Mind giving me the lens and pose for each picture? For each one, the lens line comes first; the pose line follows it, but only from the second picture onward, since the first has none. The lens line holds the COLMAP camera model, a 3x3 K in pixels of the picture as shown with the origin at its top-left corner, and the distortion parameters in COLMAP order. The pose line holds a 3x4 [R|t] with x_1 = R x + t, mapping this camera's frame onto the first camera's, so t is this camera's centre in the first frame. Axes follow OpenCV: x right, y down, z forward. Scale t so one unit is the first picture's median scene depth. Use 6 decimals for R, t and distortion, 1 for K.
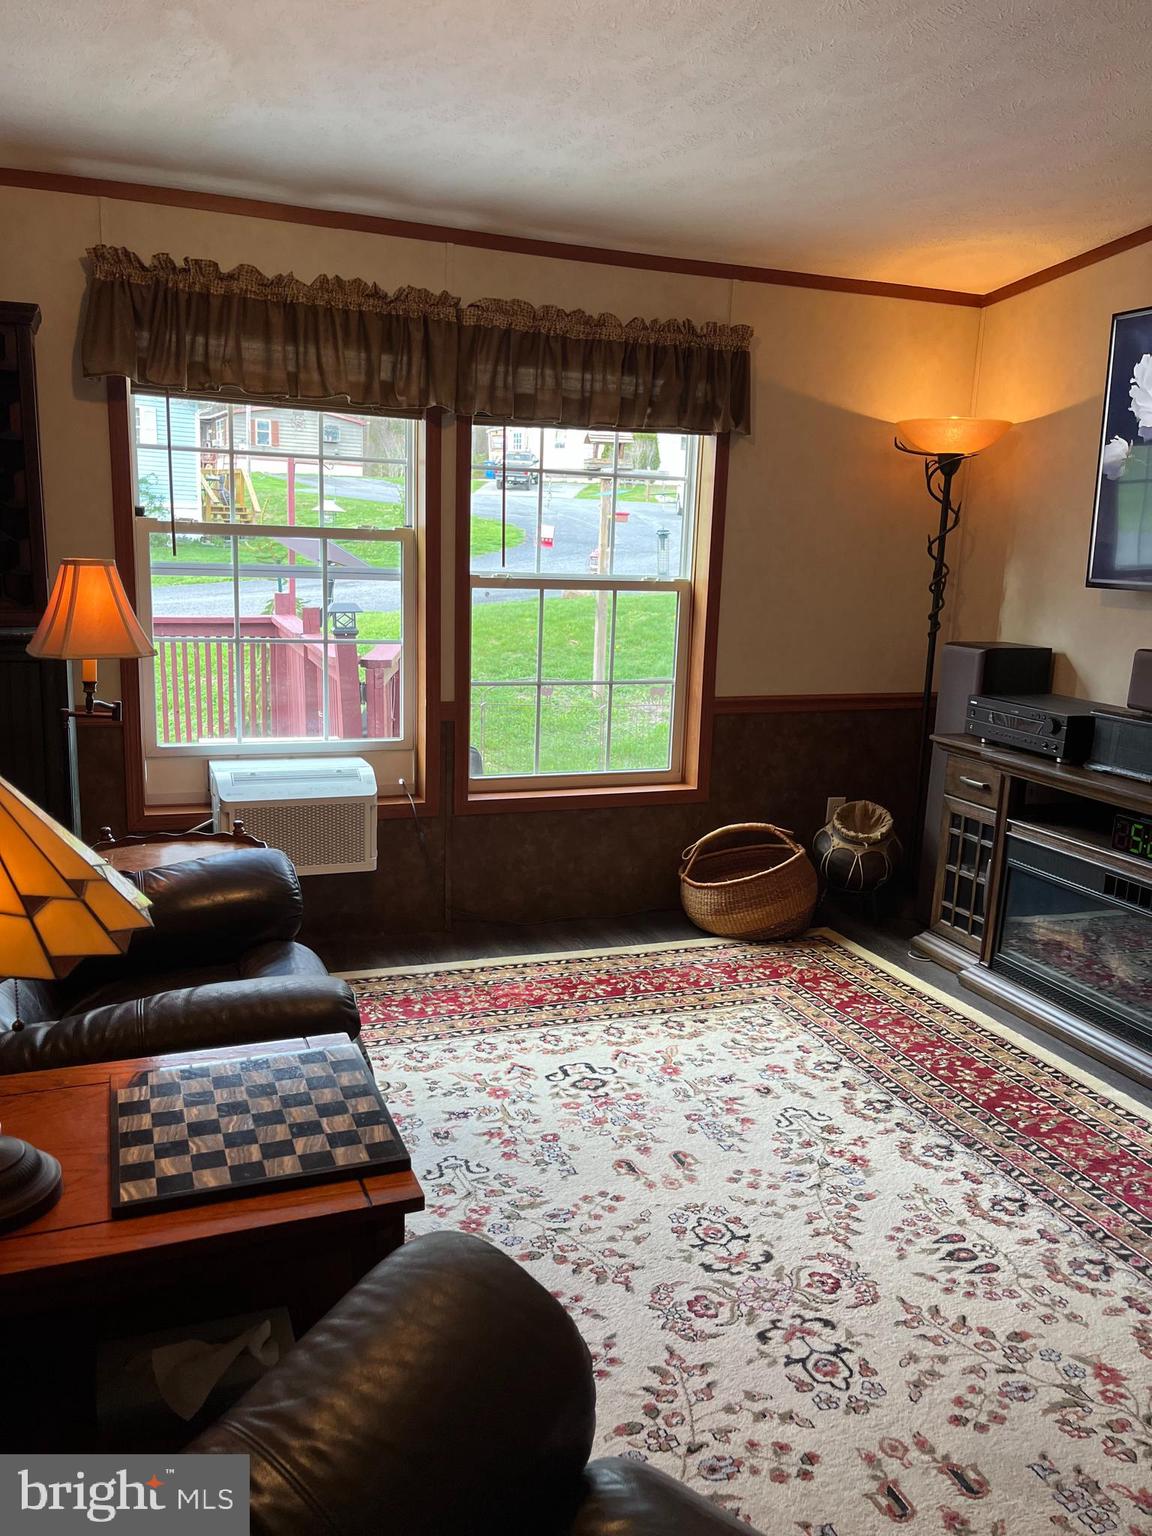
lens RADIAL K [[1160.9, 0, 569.0], [0, 1160.9, 772.9], [0, 0, 1]] dist [0.048631, -0.071079]
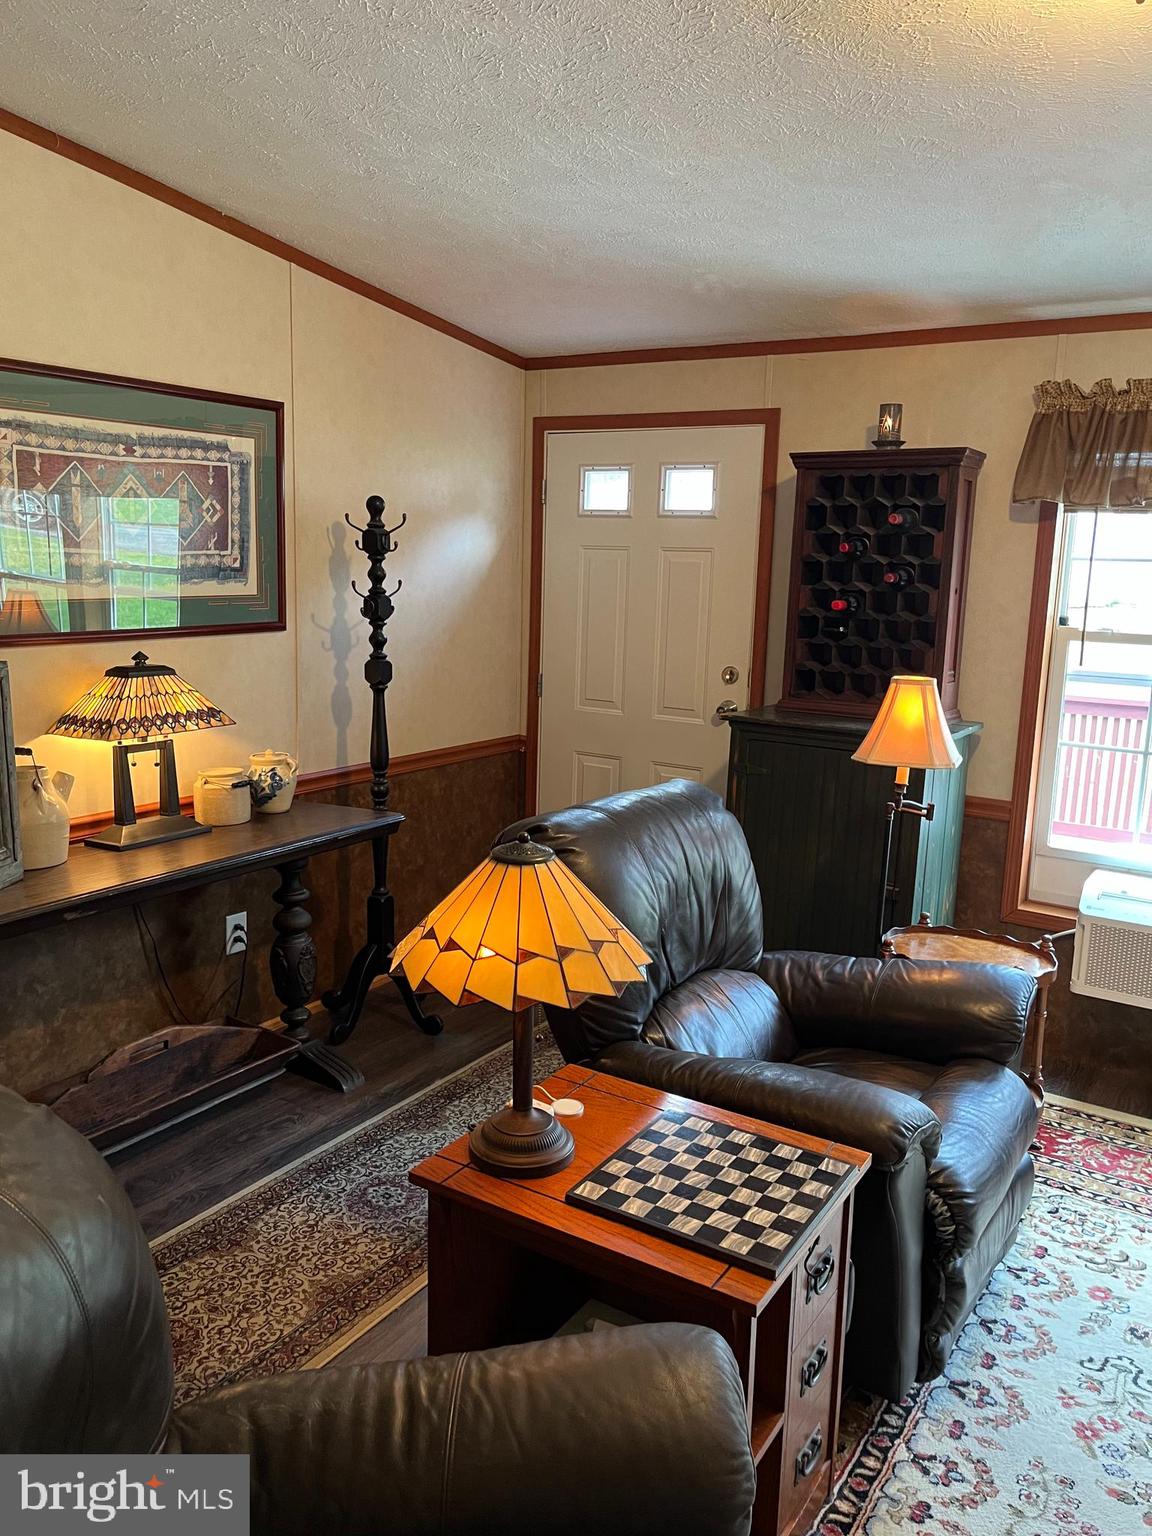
lens RADIAL K [[1160.9, 0, 577.9], [0, 1160.9, 755.1], [0, 0, 1]] dist [0.048631, -0.071079]
pose [[0.596300, 0.114853, -0.794503, 0.302312], [-0.165860, 0.985984, 0.018050, -0.074561], [0.785440, 0.121013, 0.606992, 0.060356]]
